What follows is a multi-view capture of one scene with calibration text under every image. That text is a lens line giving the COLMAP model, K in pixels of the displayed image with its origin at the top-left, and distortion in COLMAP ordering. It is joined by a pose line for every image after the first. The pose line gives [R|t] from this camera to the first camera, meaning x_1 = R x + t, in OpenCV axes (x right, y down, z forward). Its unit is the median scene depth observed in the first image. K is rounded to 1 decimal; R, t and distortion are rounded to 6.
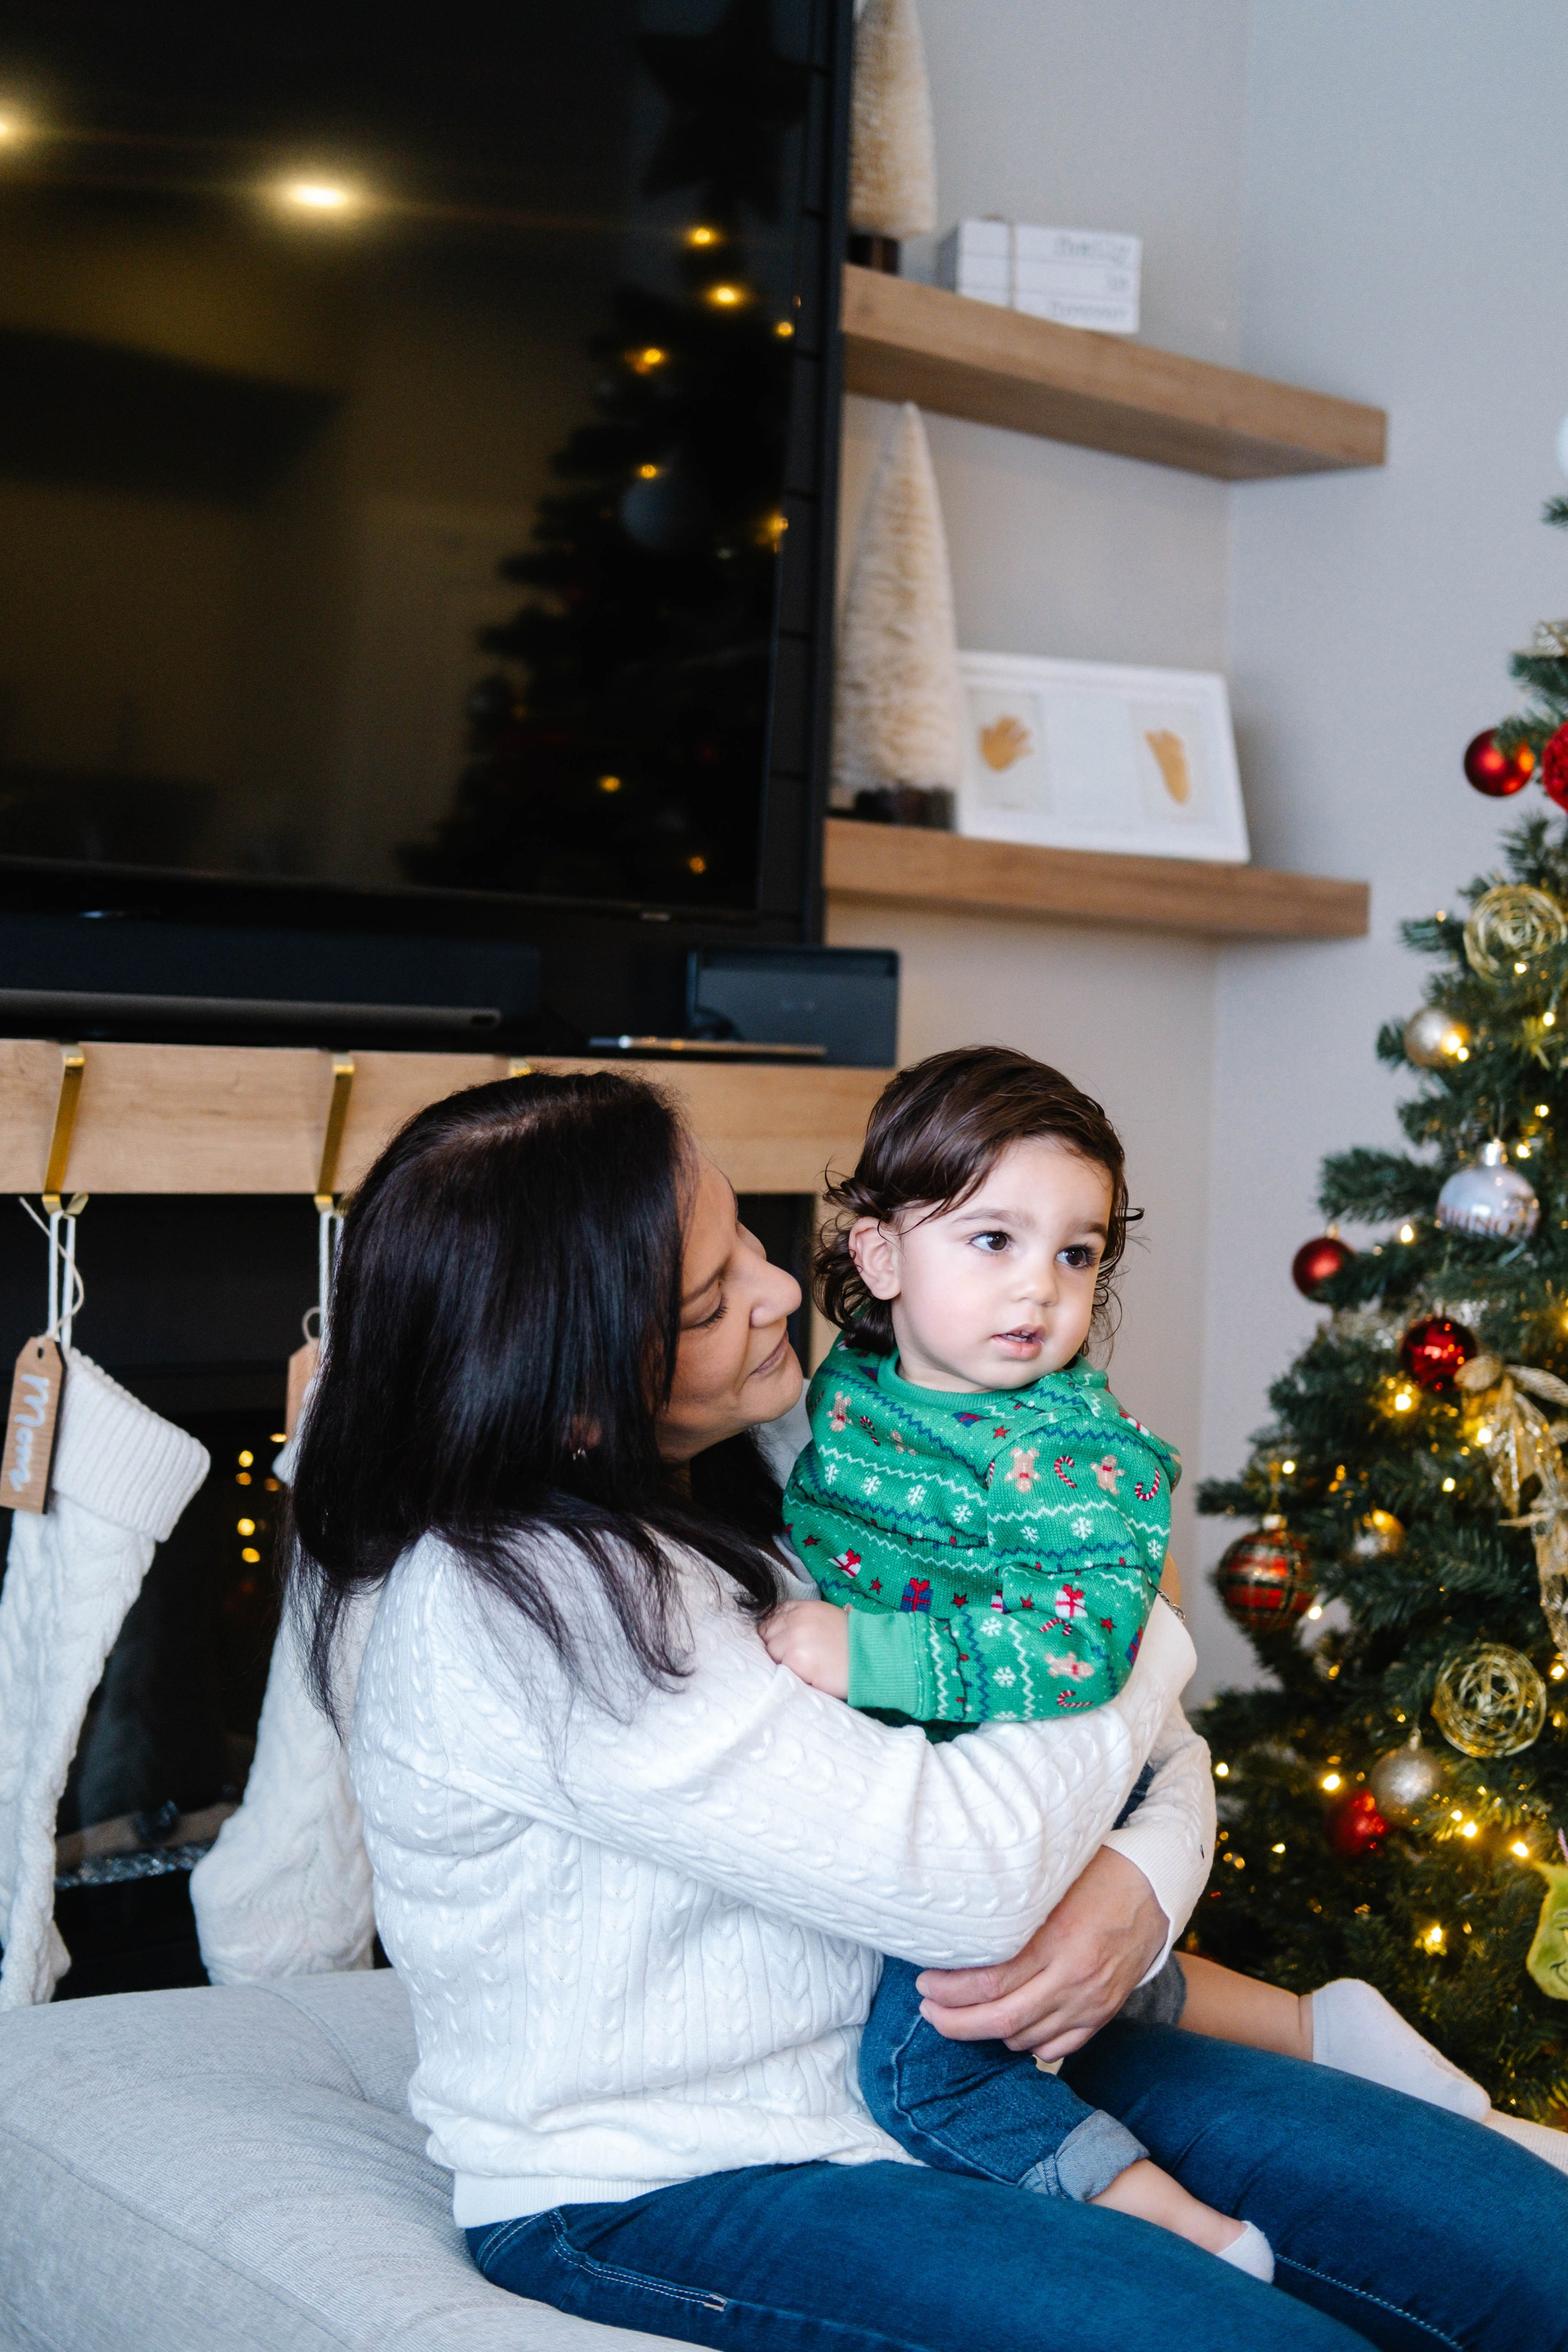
lens RADIAL K [[3613.8, 0, 784.0], [0, 3613.8, 1176.0], [0, 0, 1]] dist [-0.331880, 2.692964]
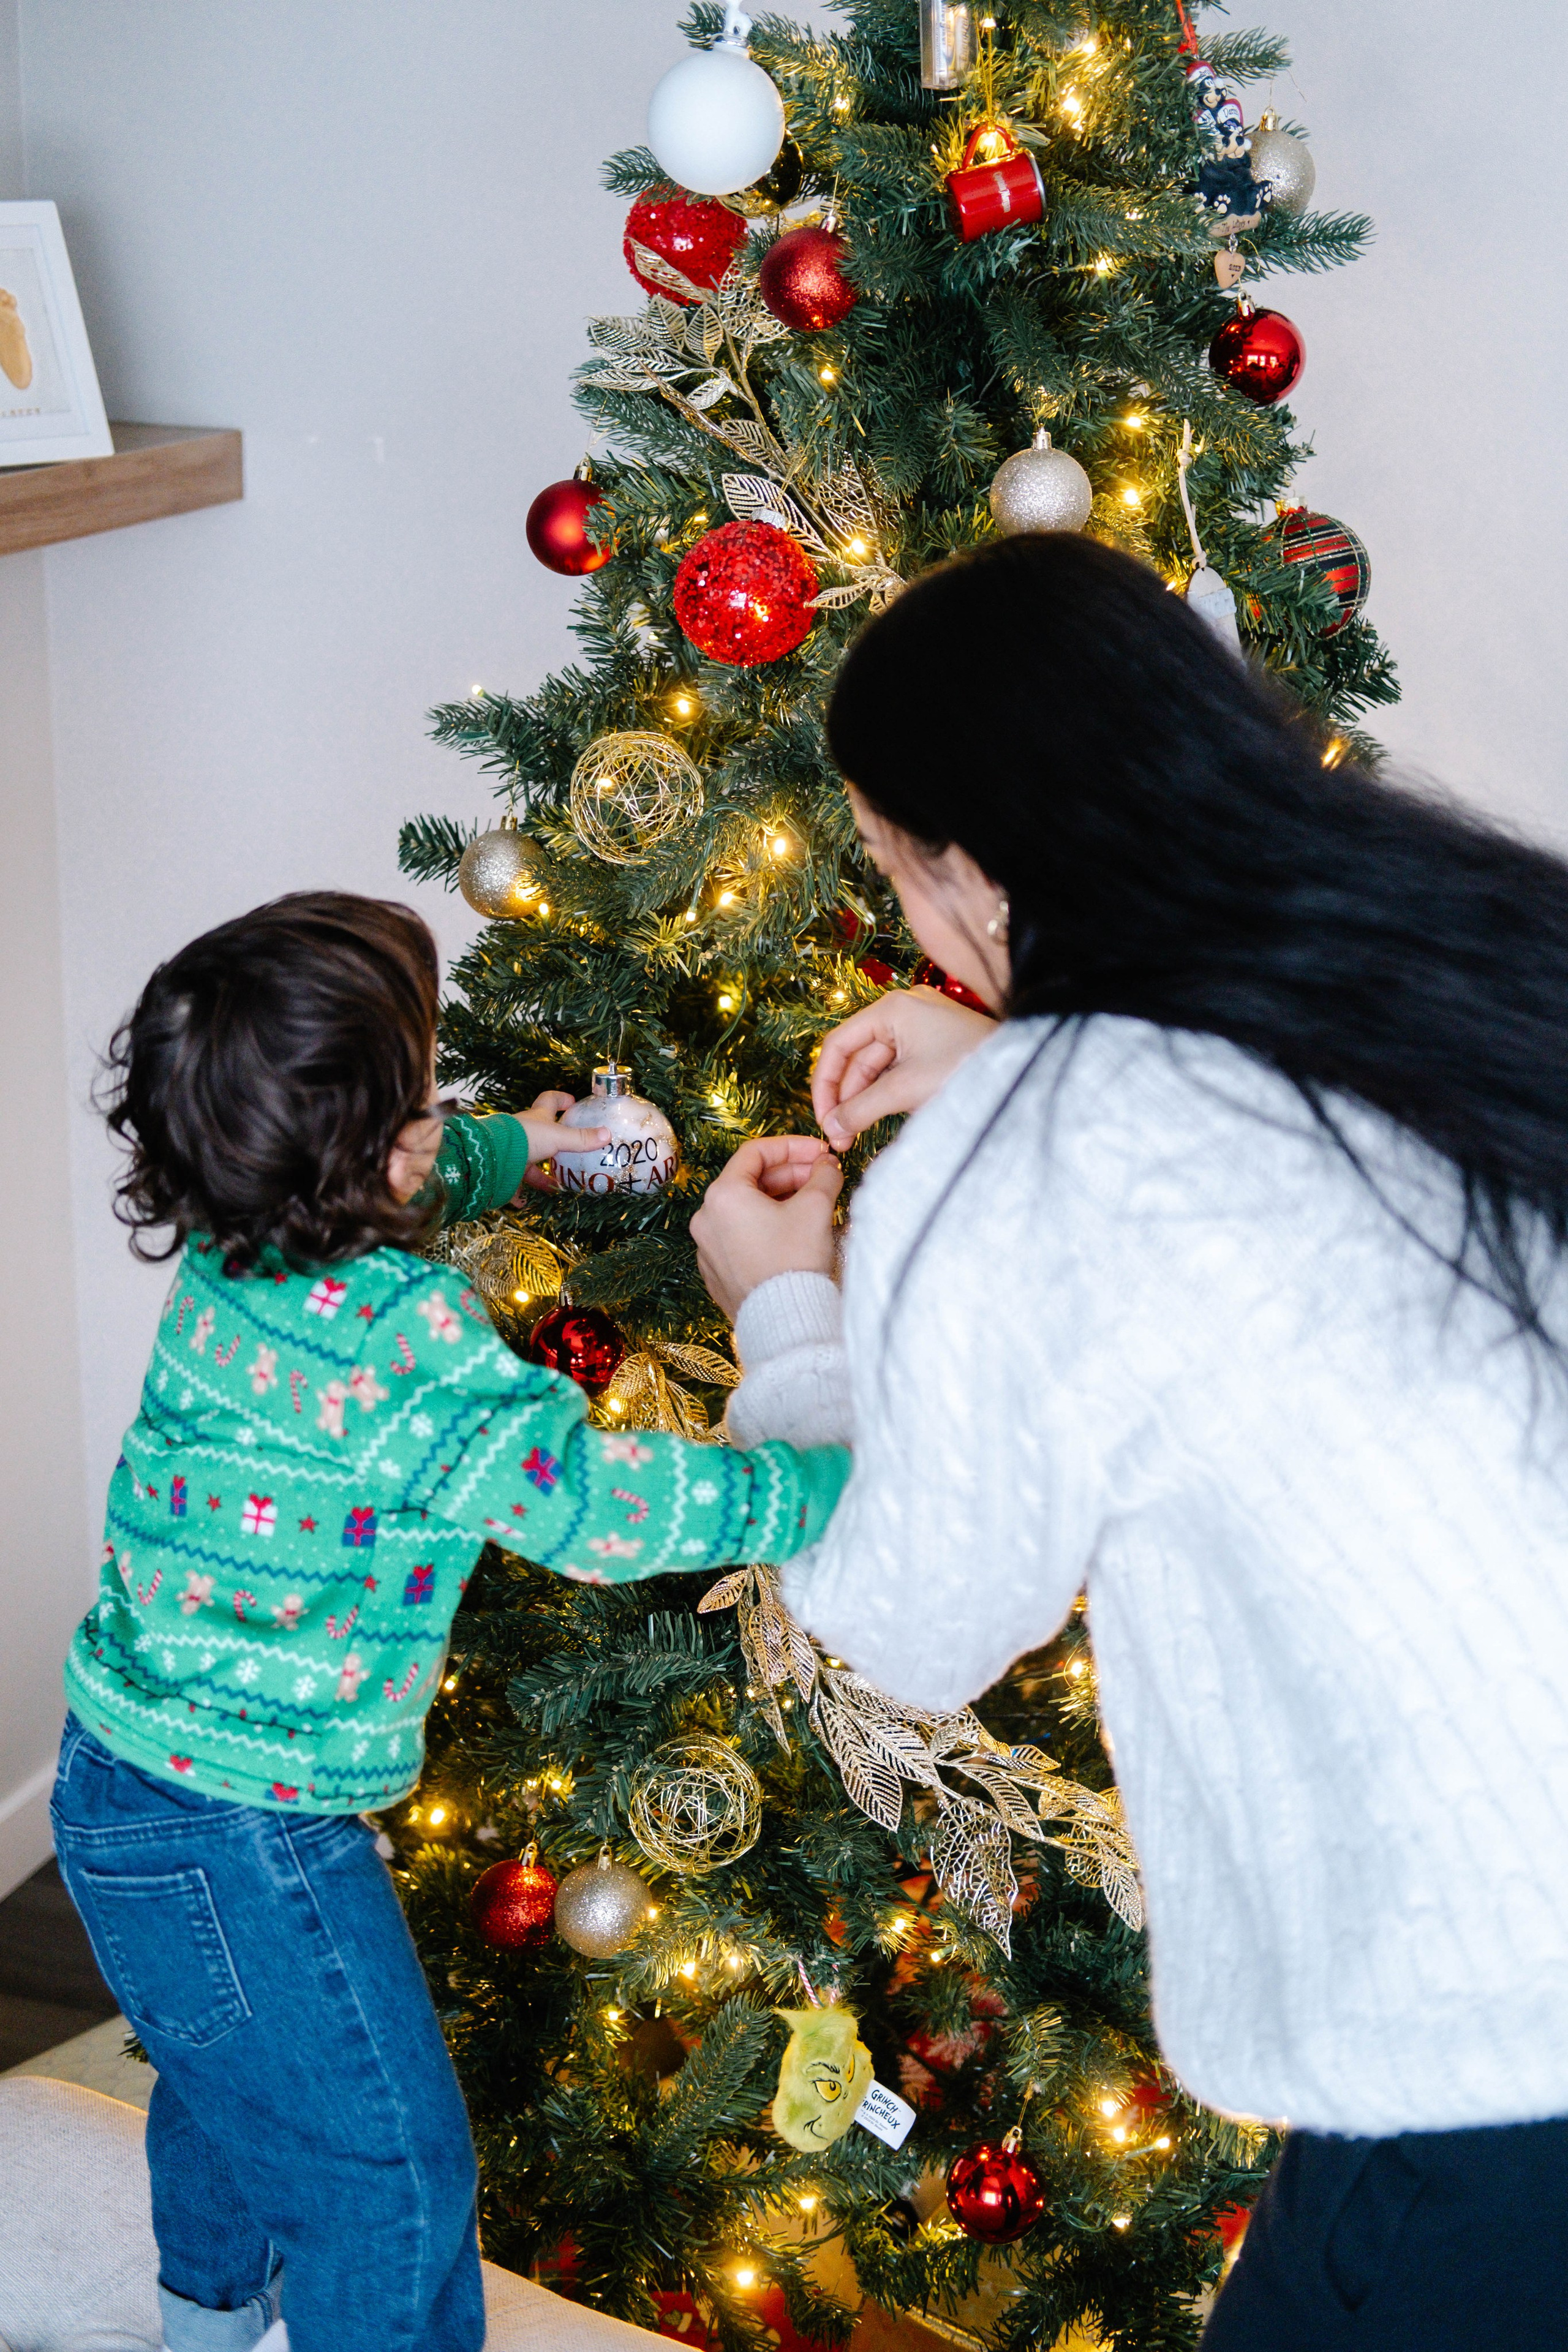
lens RADIAL K [[3575.9, 0, 803.2], [0, 3575.9, 1148.4], [0, 0, 1]] dist [-0.191784, 1.512476]
pose [[0.913561, -0.138900, 0.382247, -0.060032], [0.023896, 0.956580, 0.290488, -0.197547], [-0.405999, -0.256245, 0.877213, 0.267556]]
